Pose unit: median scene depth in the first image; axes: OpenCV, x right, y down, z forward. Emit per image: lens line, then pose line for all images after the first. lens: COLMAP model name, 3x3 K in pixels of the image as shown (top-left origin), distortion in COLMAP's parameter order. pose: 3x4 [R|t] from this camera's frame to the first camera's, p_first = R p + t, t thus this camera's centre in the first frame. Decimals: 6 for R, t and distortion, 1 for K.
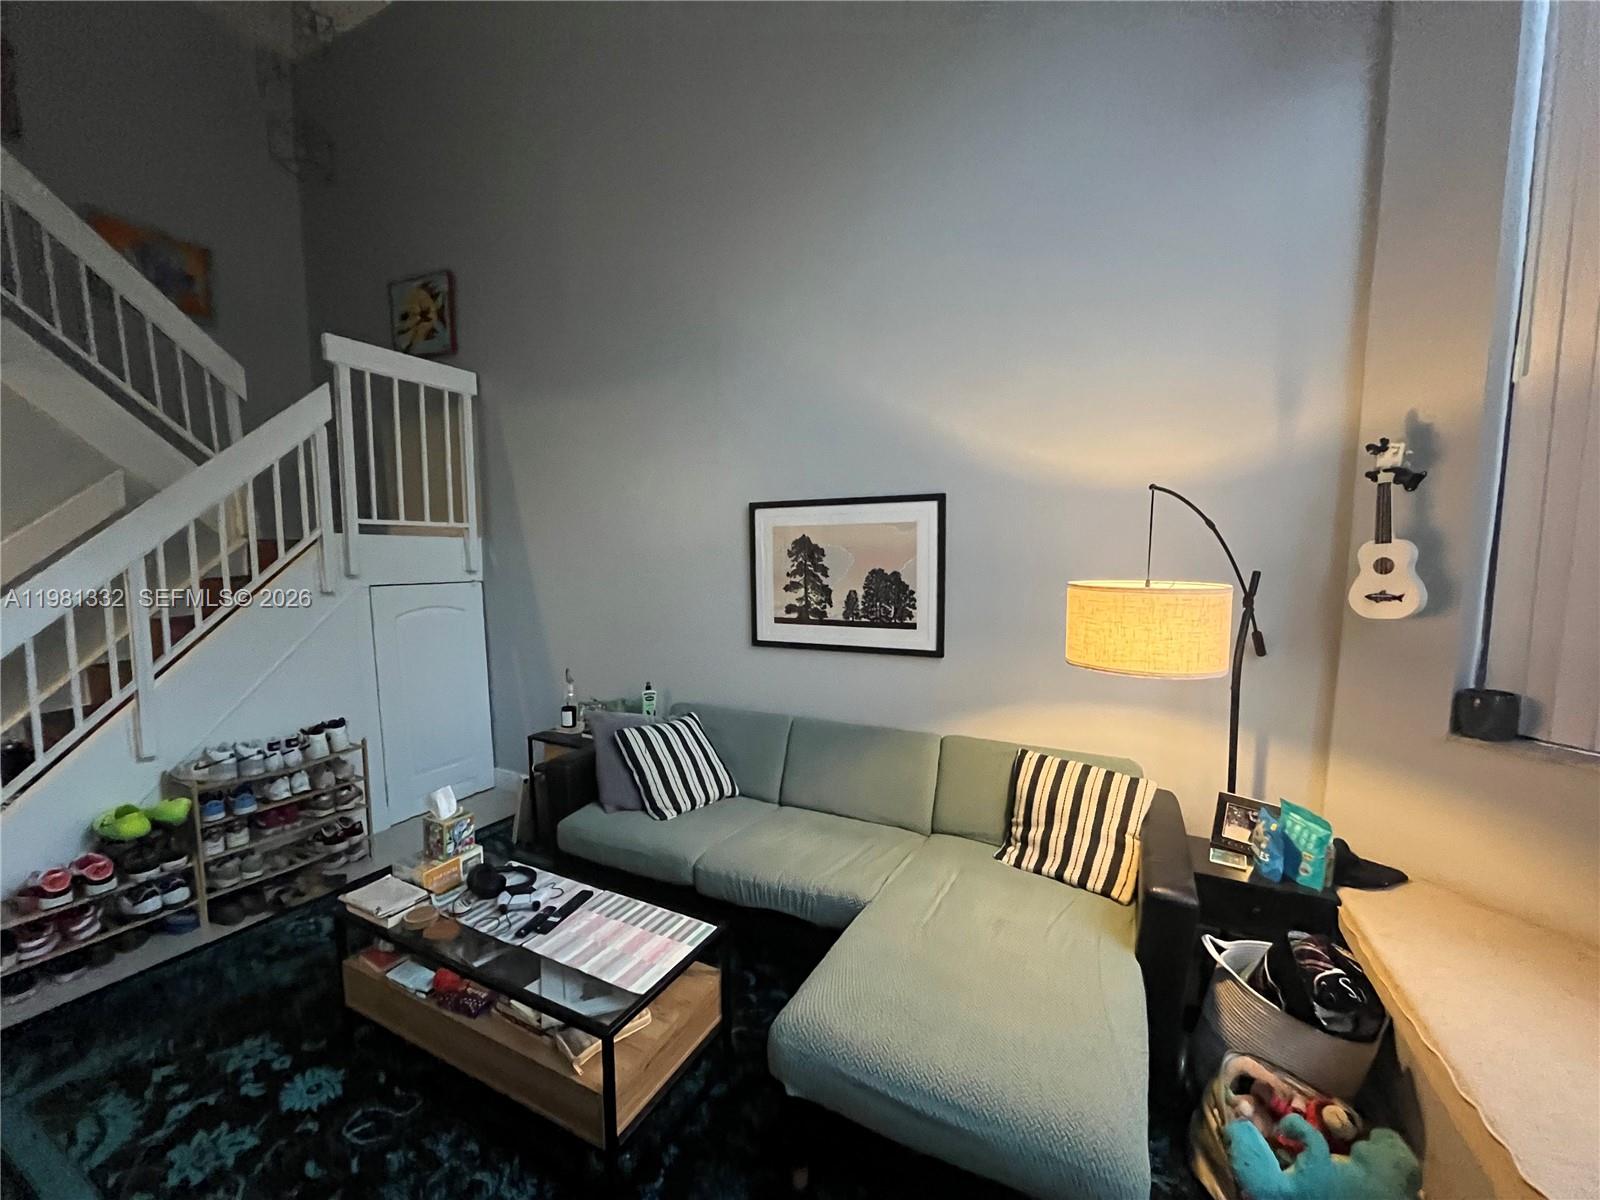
lens RADIAL K [[641.9, 0, 801.6], [0, 641.9, 609.3], [0, 0, 1]] dist [-0.000493, 0.000551]
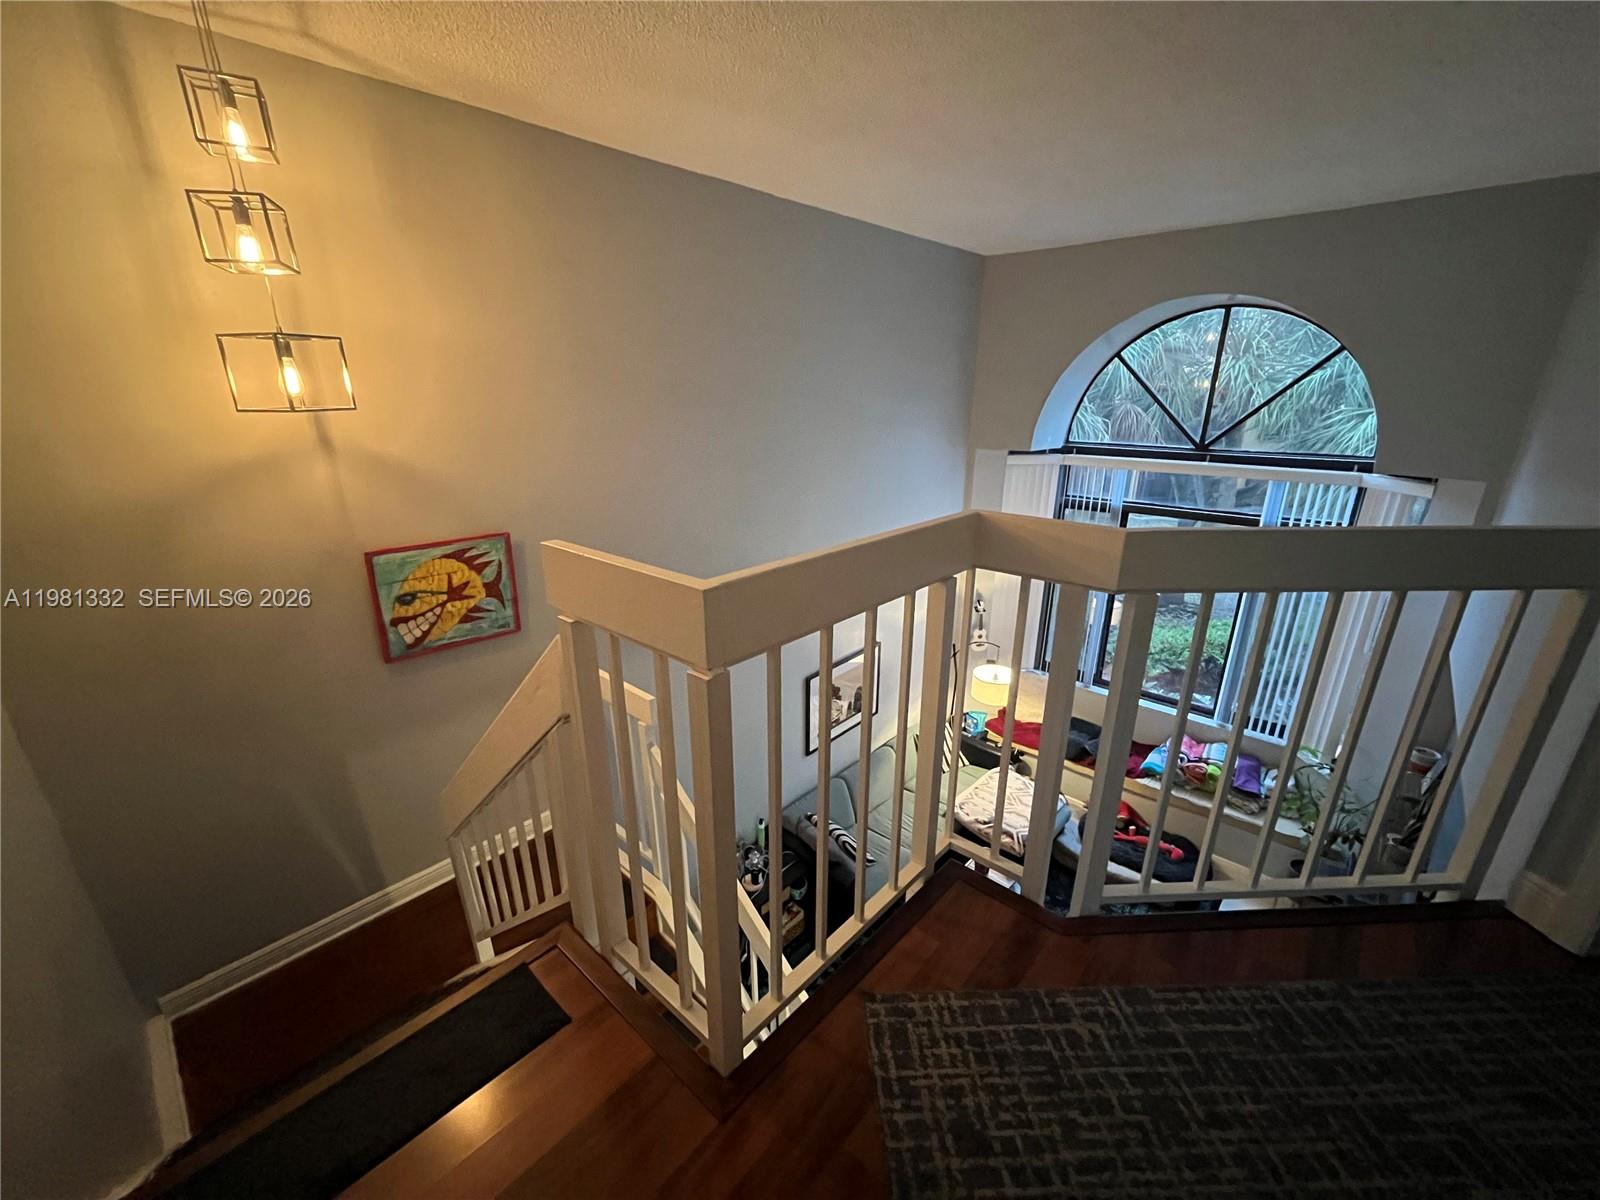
lens RADIAL K [[641.9, 0, 794.2], [0, 641.9, 608.2], [0, 0, 1]] dist [-0.000493, 0.000551]
pose [[0.289849, -0.315964, 0.903413, -1.534355], [0.090043, 0.948749, 0.302931, -0.848457], [-0.952827, -0.006458, 0.303444, 0.580892]]
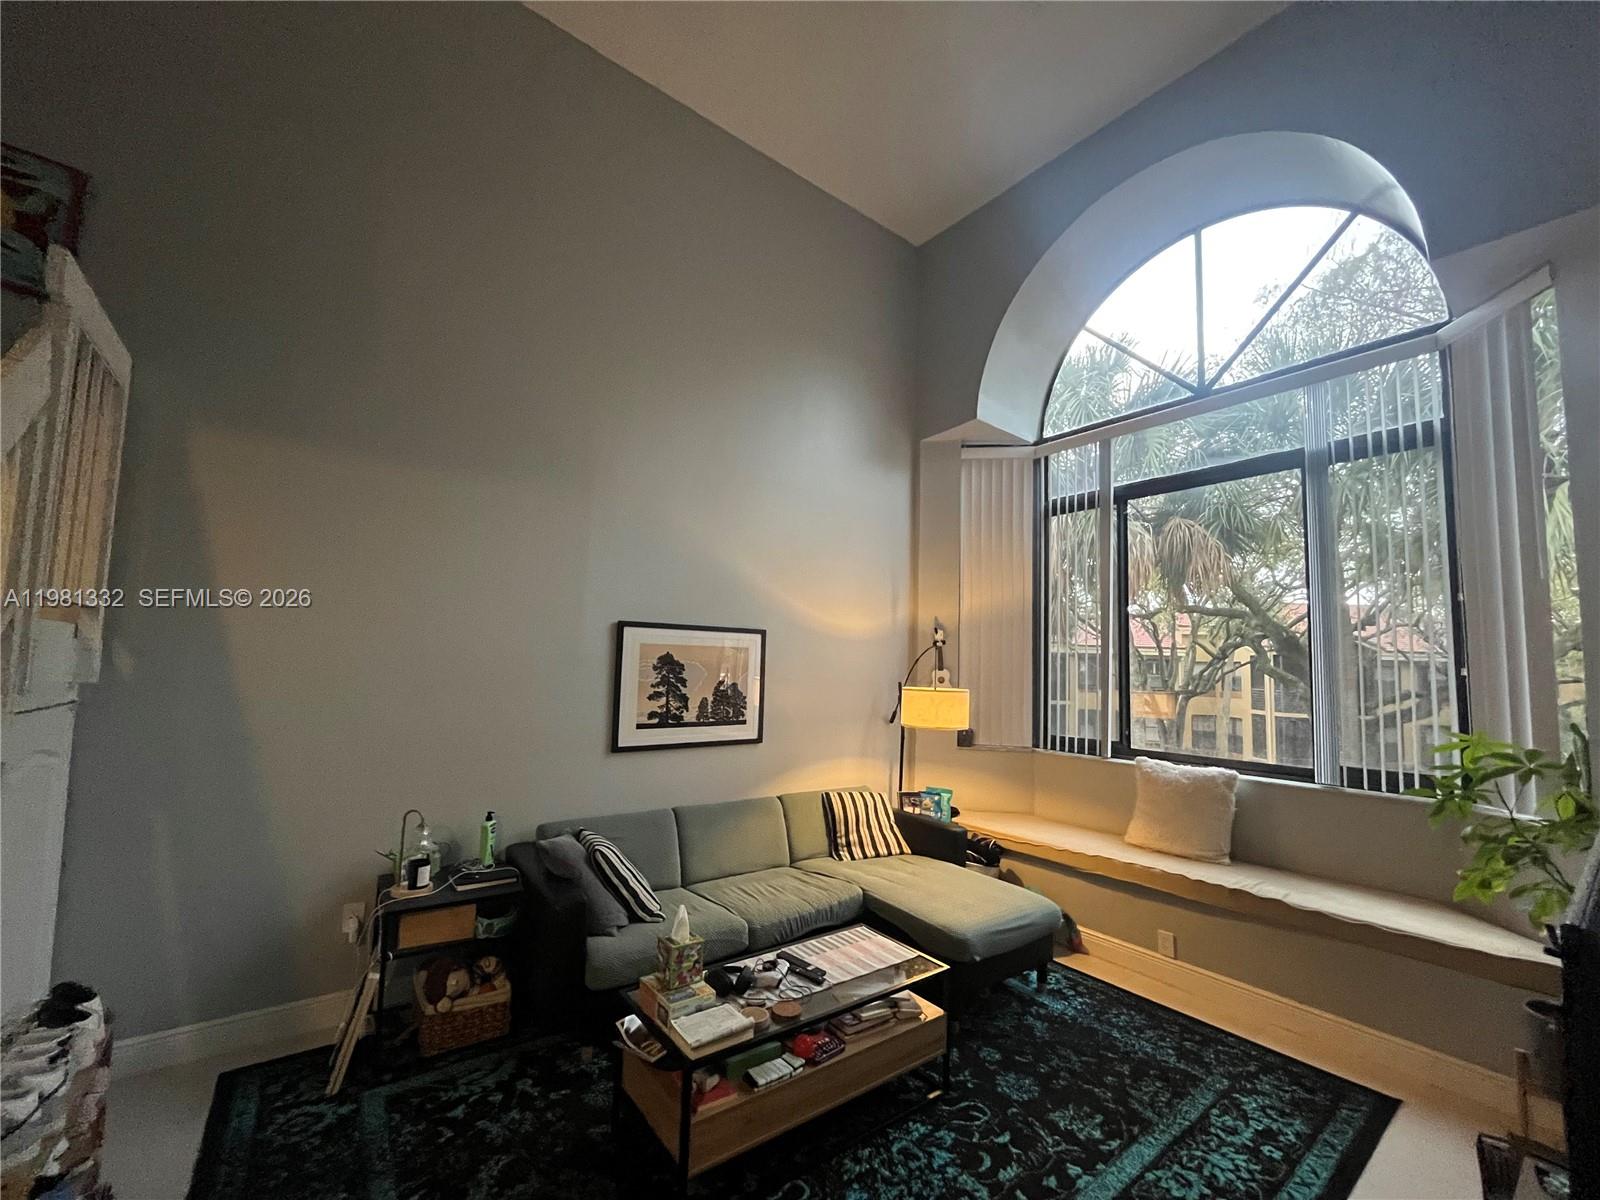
lens RADIAL K [[641.9, 0, 791.1], [0, 641.9, 612.3], [0, 0, 1]] dist [-0.000493, 0.000551]
pose [[0.447498, 0.090807, 0.889663, -0.979302], [0.048352, 0.990919, -0.125463, -0.028360], [-0.892977, 0.099161, 0.439043, 0.261948]]
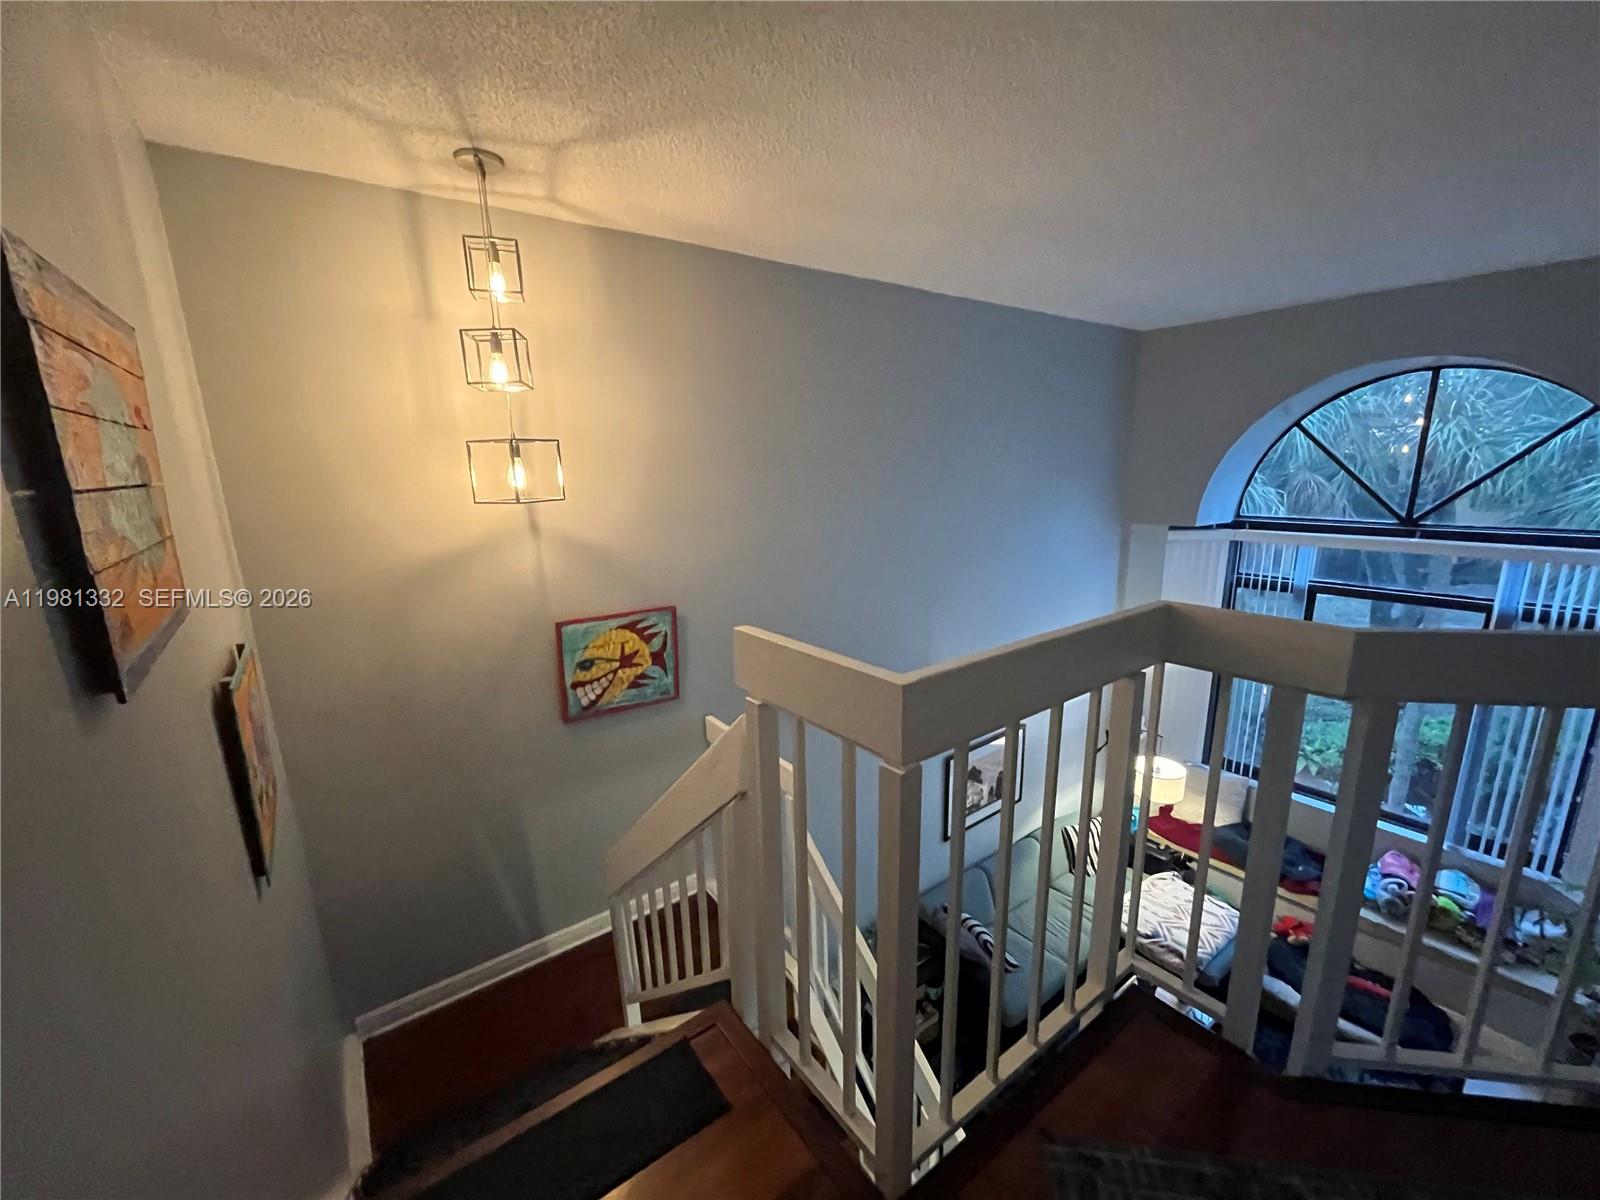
lens RADIAL K [[641.9, 0, 796.4], [0, 641.9, 609.6], [0, 0, 1]] dist [-0.000493, 0.000551]
pose [[0.466627, -0.212041, 0.858660, -1.554360], [0.104716, 0.977253, 0.184420, -0.869347], [-0.878233, 0.003860, 0.478217, 0.615221]]
